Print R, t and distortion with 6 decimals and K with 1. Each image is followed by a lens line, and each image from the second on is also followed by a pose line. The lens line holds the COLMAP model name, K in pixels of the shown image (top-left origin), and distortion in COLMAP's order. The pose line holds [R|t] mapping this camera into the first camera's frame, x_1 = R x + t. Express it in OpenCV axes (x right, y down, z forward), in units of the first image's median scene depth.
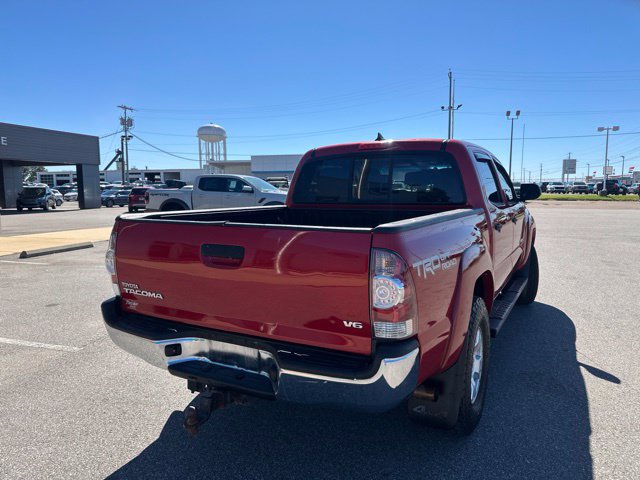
lens RADIAL K [[454.2, 0, 325.1], [0, 454.2, 237.9], [0, 0, 1]] dist [0.071807, -0.085210]
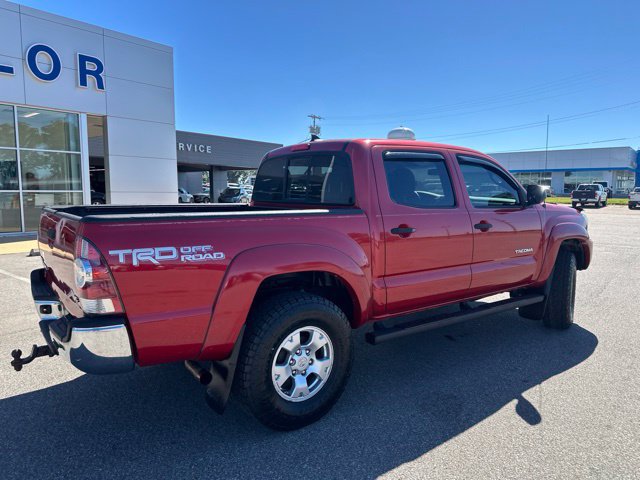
lens RADIAL K [[451.4, 0, 320.8], [0, 451.4, 244.5], [0, 0, 1]] dist [0.071400, -0.091143]
pose [[0.912225, 0.058951, -0.405427, 0.219038], [-0.054740, 0.998259, 0.021985, -0.002435], [0.406017, 0.002138, 0.913863, 0.032444]]
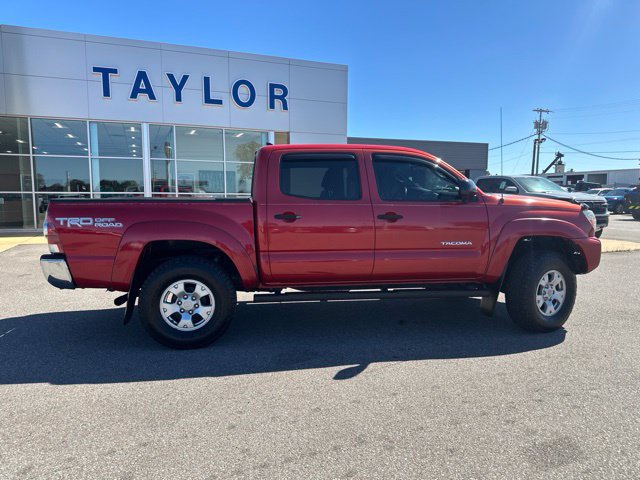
lens RADIAL K [[455.7, 0, 321.0], [0, 455.7, 239.5], [0, 0, 1]] dist [0.073620, -0.094447]
pose [[0.601603, 0.086118, -0.794140, 0.499460], [-0.090254, 0.995133, 0.039542, -0.007178], [0.793680, 0.047886, 0.606448, 0.132017]]
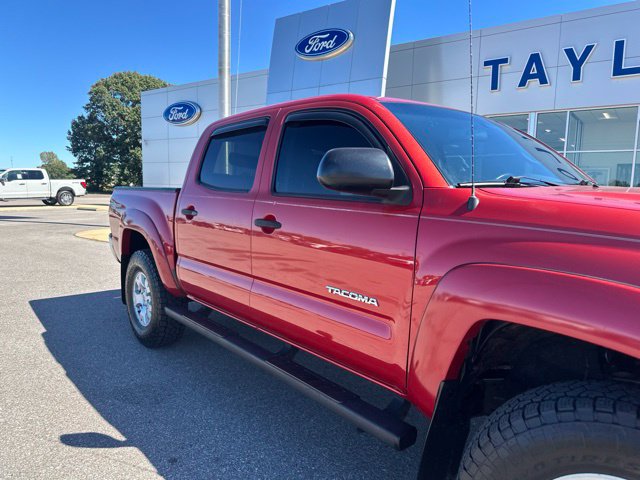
lens RADIAL K [[455.8, 0, 321.9], [0, 455.8, 241.5], [0, 0, 1]] dist [0.010333, -0.003410]
pose [[-0.359370, 0.108328, -0.926886, 0.404362], [-0.123196, 0.979039, 0.162189, -0.051729], [0.925028, 0.172474, -0.338492, 0.565332]]
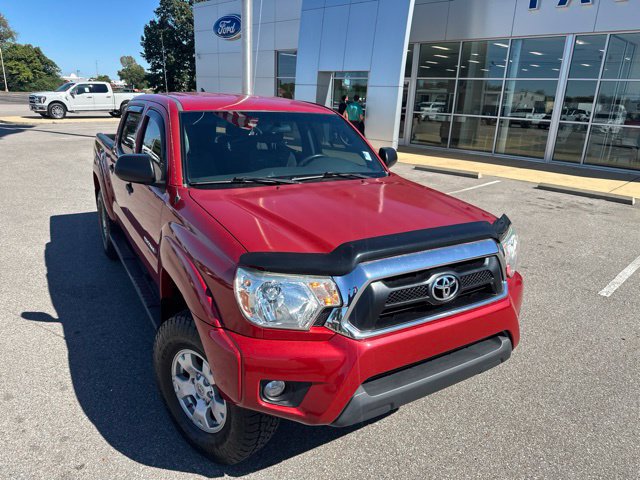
lens RADIAL K [[454.7, 0, 325.7], [0, 454.7, 239.9], [0, 0, 1]] dist [0.002695, 0.000424]
pose [[-0.498052, 0.254802, -0.828867, 0.421054], [-0.133290, 0.922000, 0.363524, -0.134797], [0.856842, 0.291534, -0.425241, 0.756734]]
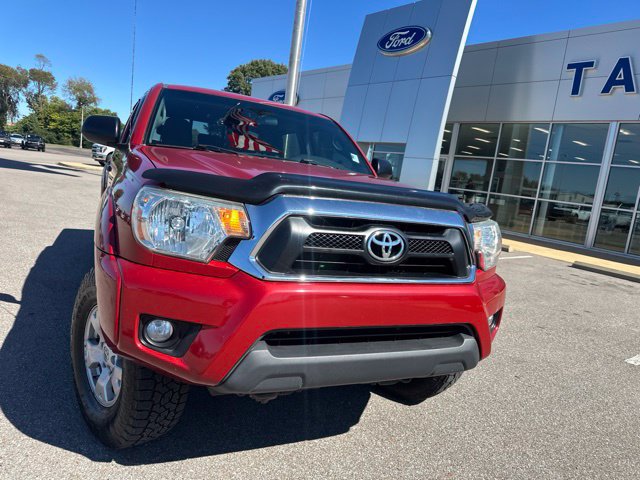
lens RADIAL K [[455.5, 0, 320.0], [0, 455.5, 240.0], [0, 0, 1]] dist [0.002870, -0.002624]
pose [[-0.591721, 0.052561, -0.804428, 0.379919], [-0.209537, 0.953546, 0.216436, -0.078123], [0.778435, 0.296627, -0.553219, 0.799532]]
